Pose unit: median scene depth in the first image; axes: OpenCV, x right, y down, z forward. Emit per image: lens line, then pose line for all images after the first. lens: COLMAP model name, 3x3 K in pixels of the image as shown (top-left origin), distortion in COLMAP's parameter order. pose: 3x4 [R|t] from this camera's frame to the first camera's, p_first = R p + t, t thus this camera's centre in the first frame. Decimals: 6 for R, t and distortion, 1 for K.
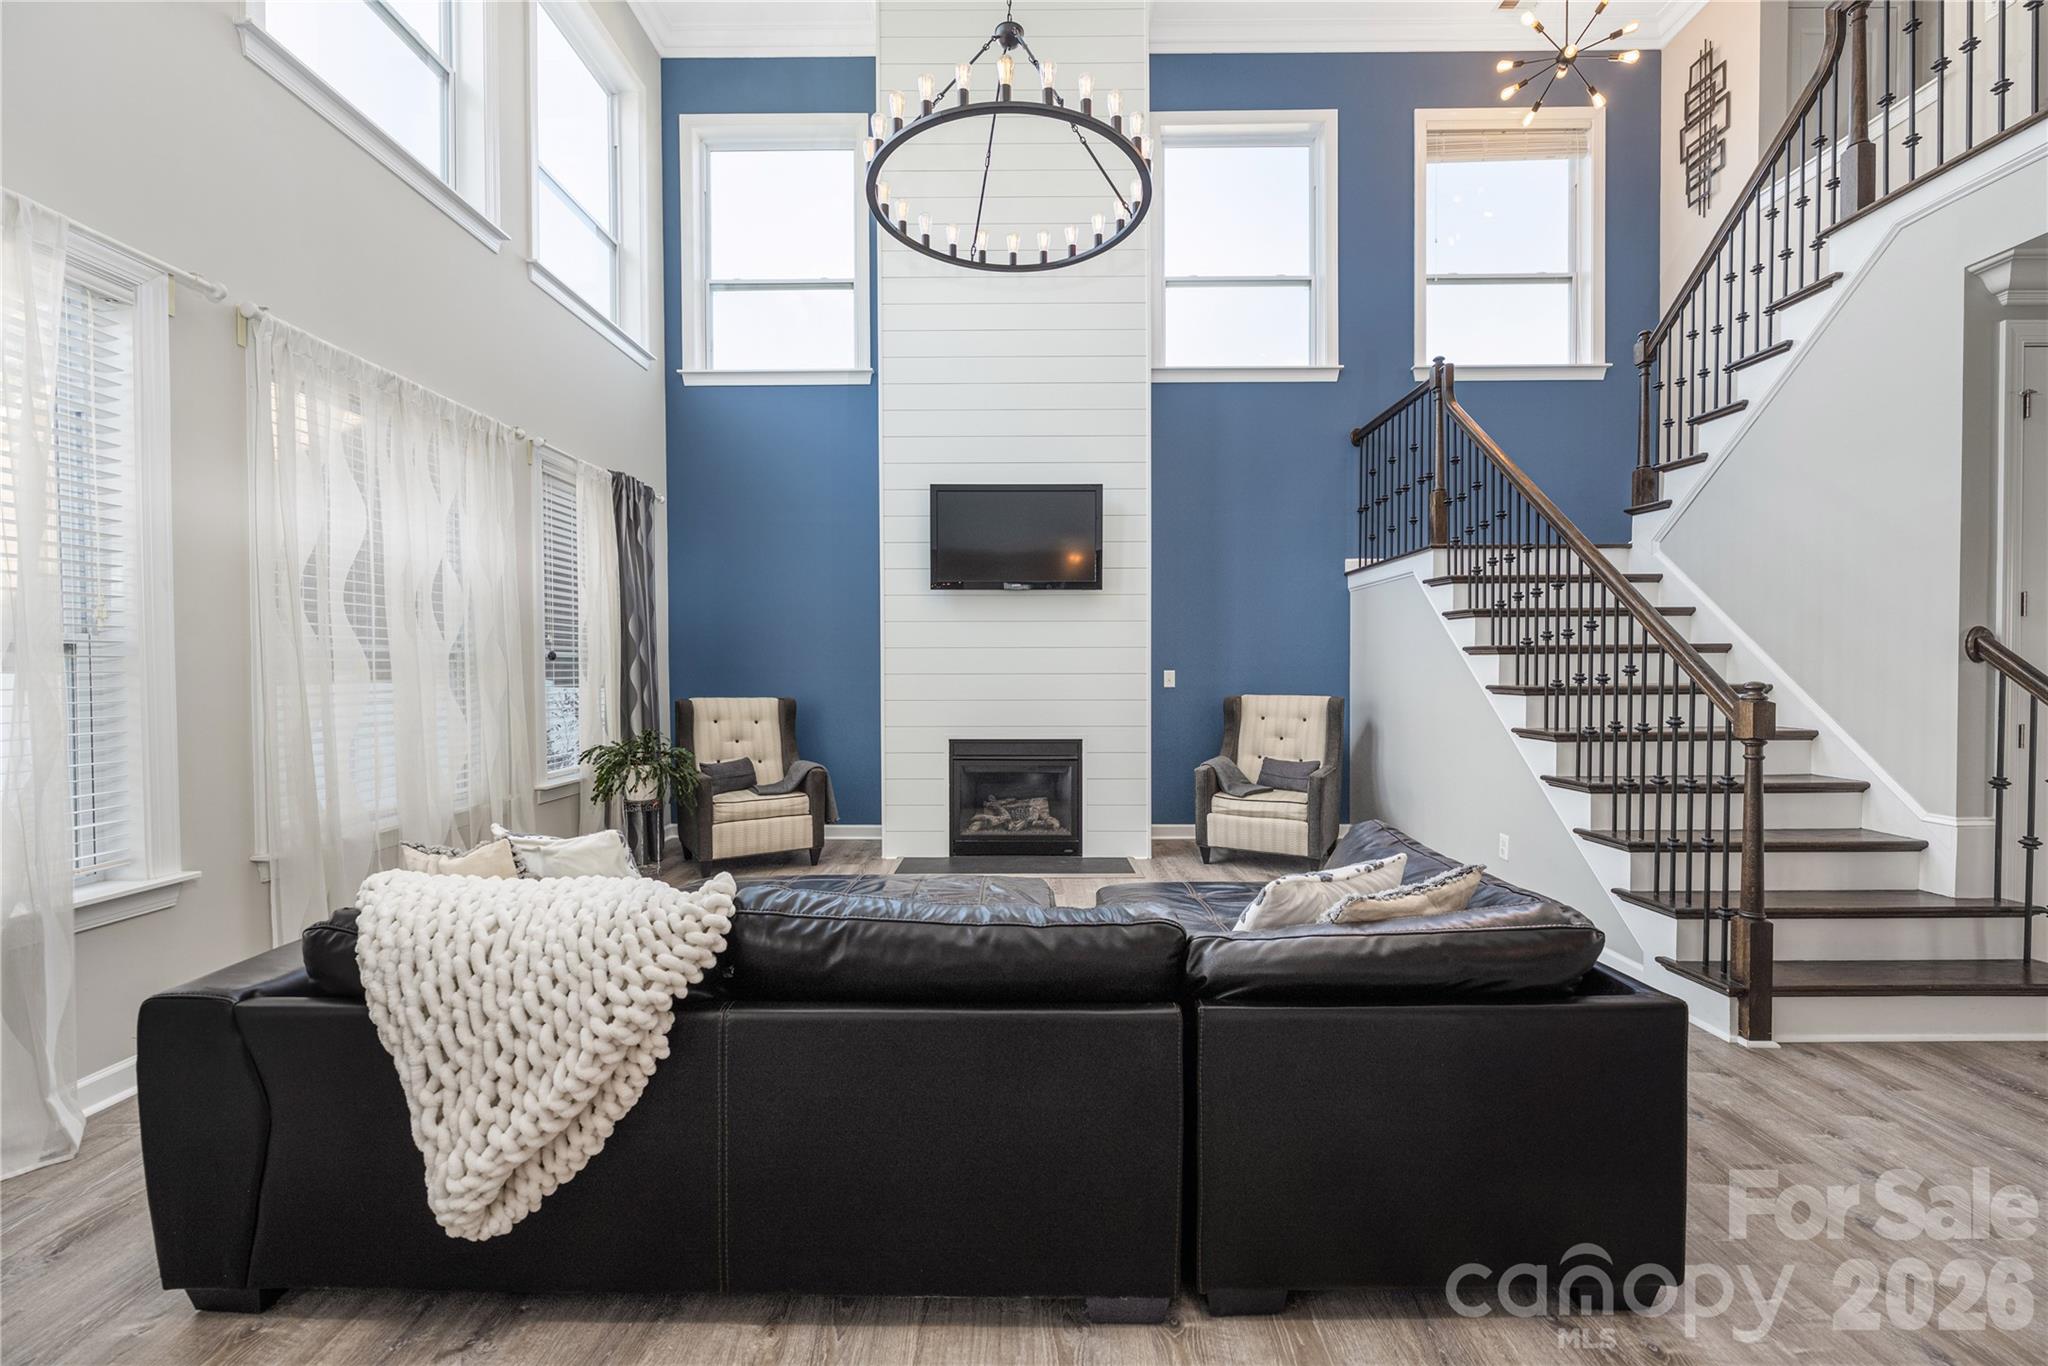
lens RADIAL K [[833.0, 0, 1018.6], [0, 833.0, 680.7], [0, 0, 1]] dist [-0.001851, 0.000100]
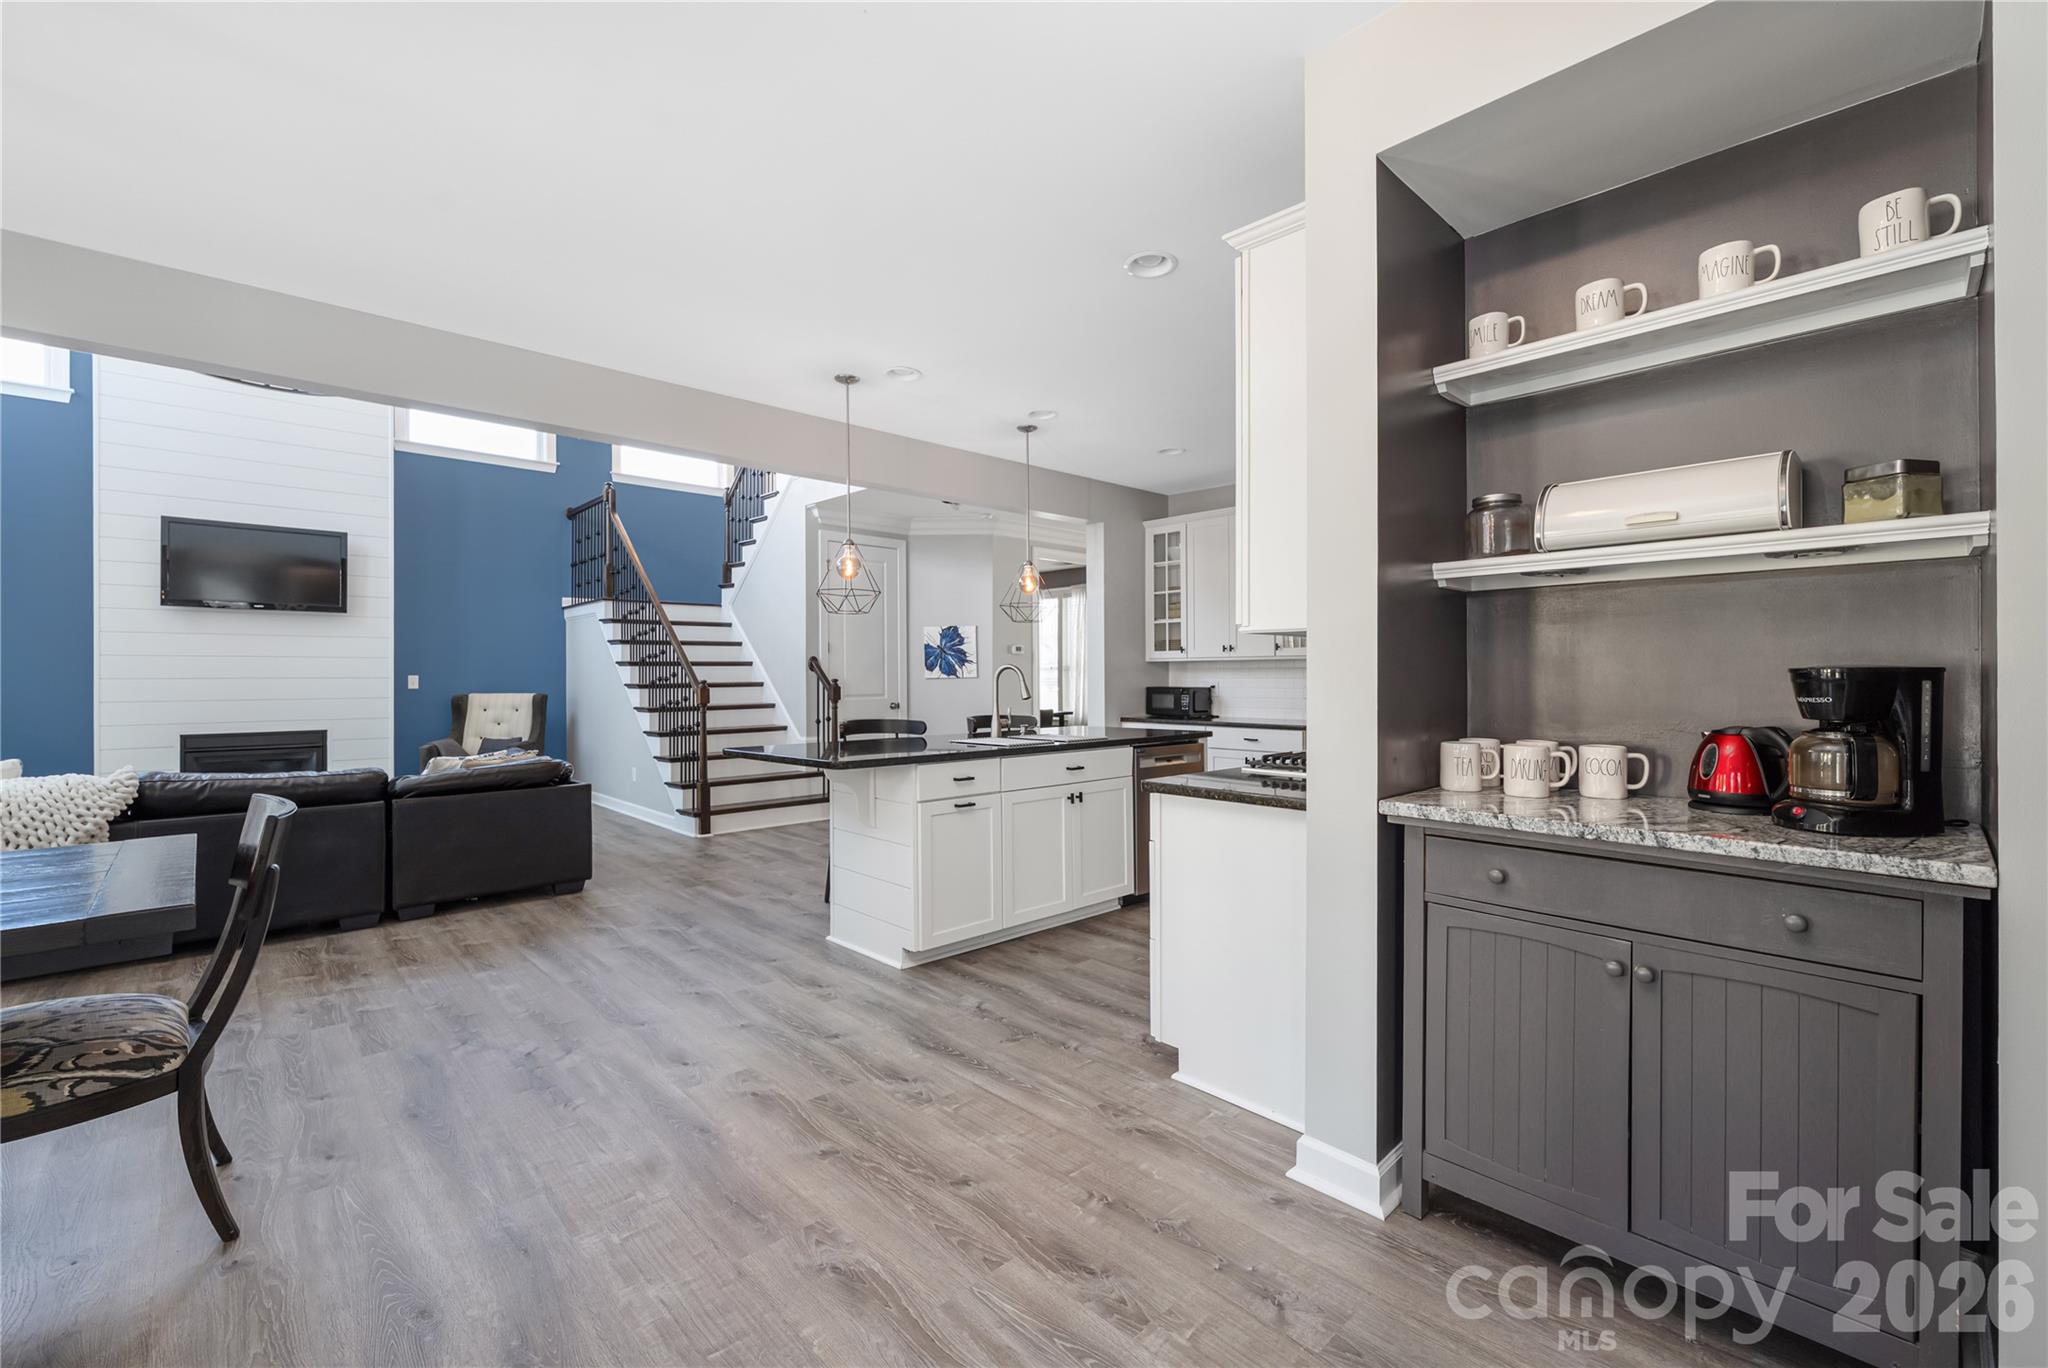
lens RADIAL K [[863.6, 0, 1023.0], [0, 863.6, 672.1], [0, 0, 1]] dist [-0.002855, -0.001375]
pose [[0.721858, 0.002495, 0.692037, -0.066130], [0.010843, 0.999830, -0.014915, 0.013095], [-0.691956, 0.018270, 0.721708, -0.673161]]
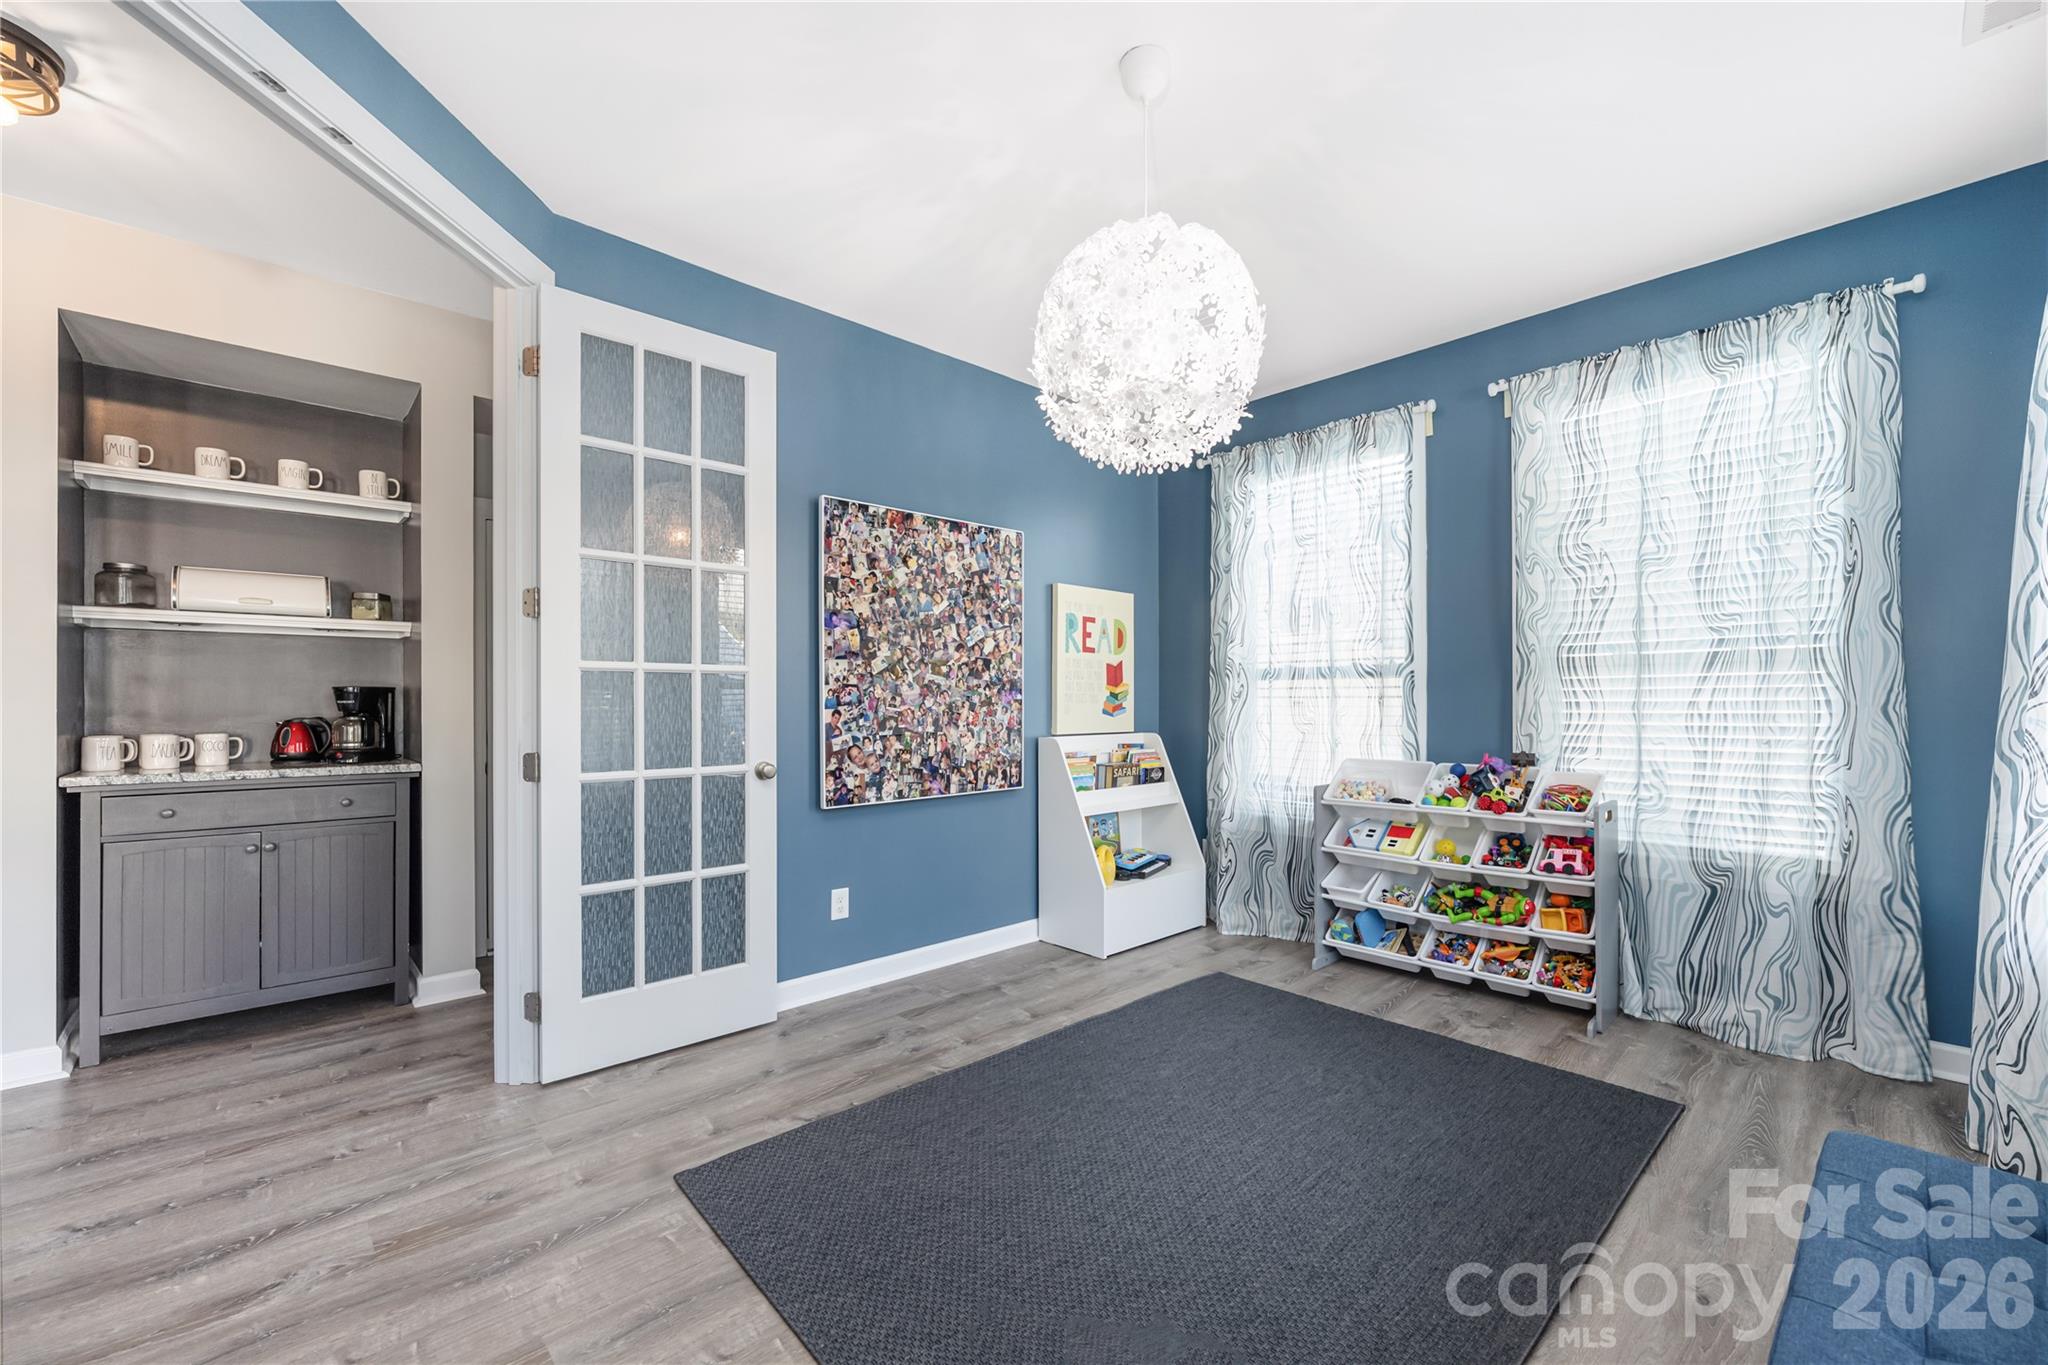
lens RADIAL K [[833.0, 0, 1015.8], [0, 833.0, 703.2], [0, 0, 1]] dist [-0.001851, 0.000100]
pose [[-0.685567, 0.004926, 0.727993, -0.435530], [0.016366, 0.999829, 0.008646, 0.024820], [-0.727825, 0.017841, -0.685531, -0.588729]]
